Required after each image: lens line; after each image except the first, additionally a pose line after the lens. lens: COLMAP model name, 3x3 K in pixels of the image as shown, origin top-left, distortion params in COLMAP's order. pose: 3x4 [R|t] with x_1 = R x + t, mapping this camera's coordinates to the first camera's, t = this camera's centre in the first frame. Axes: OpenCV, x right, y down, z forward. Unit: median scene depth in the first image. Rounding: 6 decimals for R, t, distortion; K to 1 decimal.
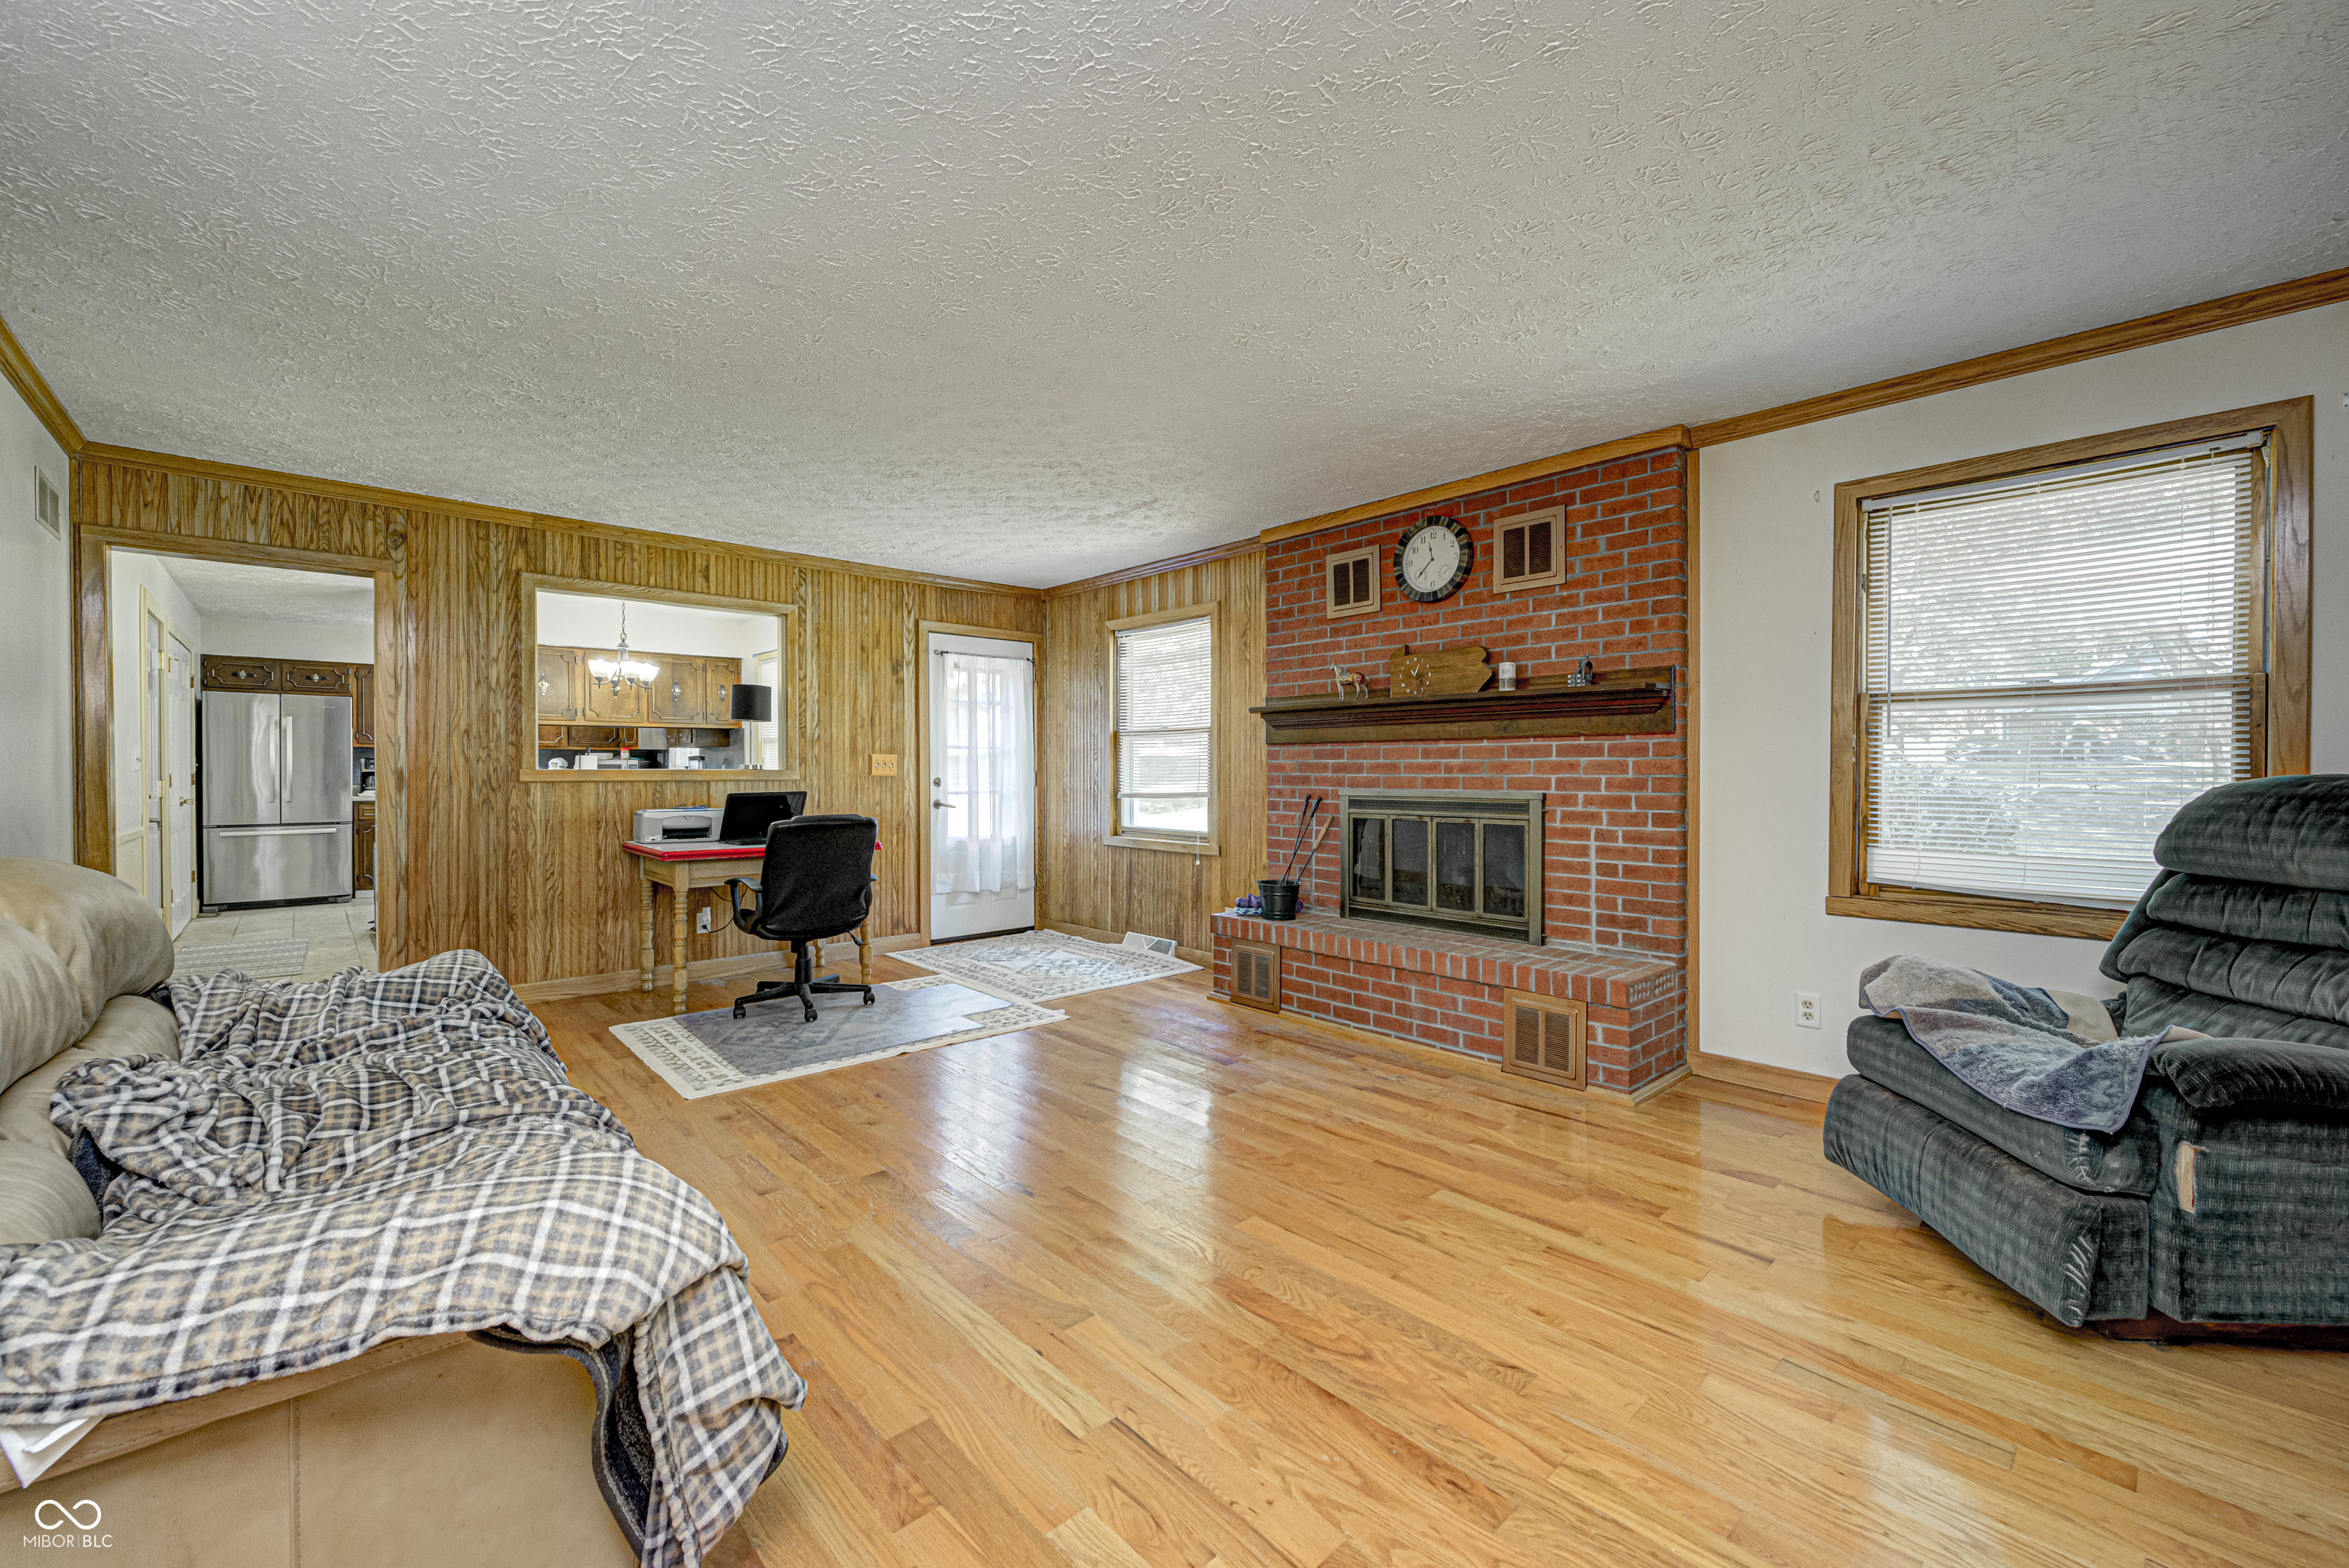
lens RADIAL K [[933.9, 0, 1167.3], [0, 933.9, 778.4], [0, 0, 1]] dist [0.001043, -0.002050]
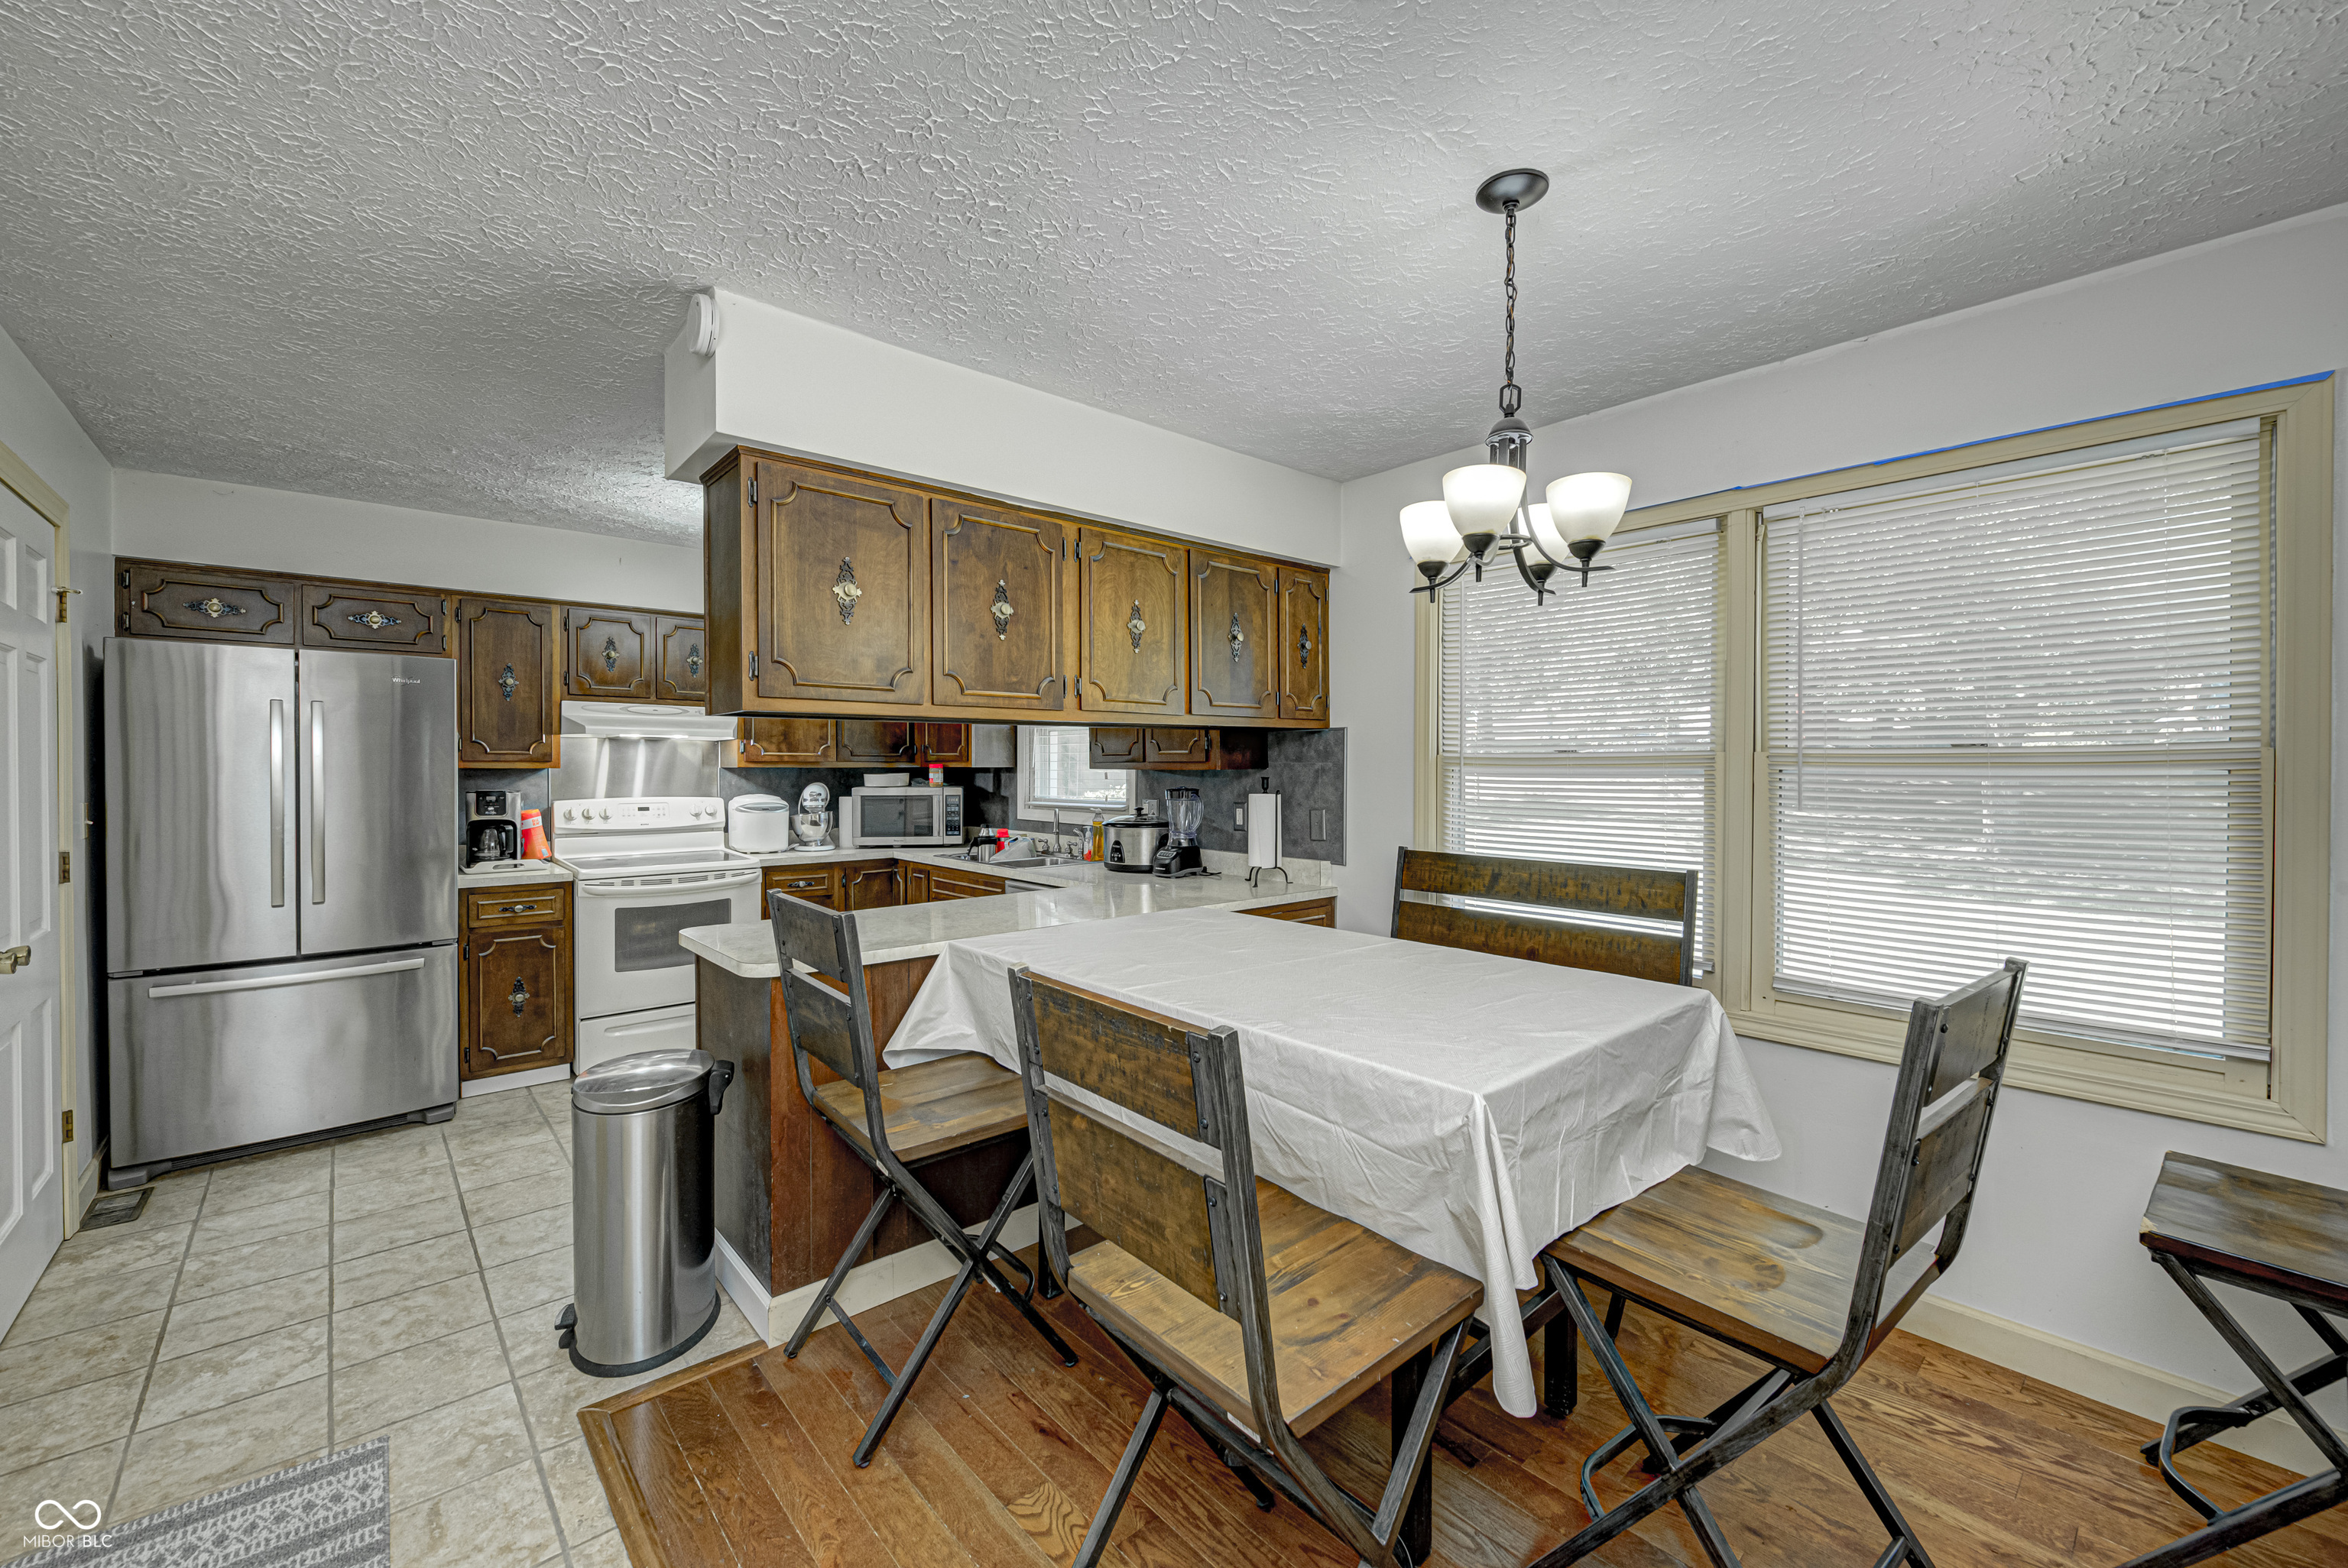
lens RADIAL K [[933.5, 0, 1170.6], [0, 933.5, 778.1], [0, 0, 1]] dist [0.001043, -0.002050]
pose [[0.999815, 0.002055, -0.019130, -0.986099], [-0.001985, 0.999991, 0.003693, -0.061175], [0.019137, -0.003654, 0.999810, 1.055277]]
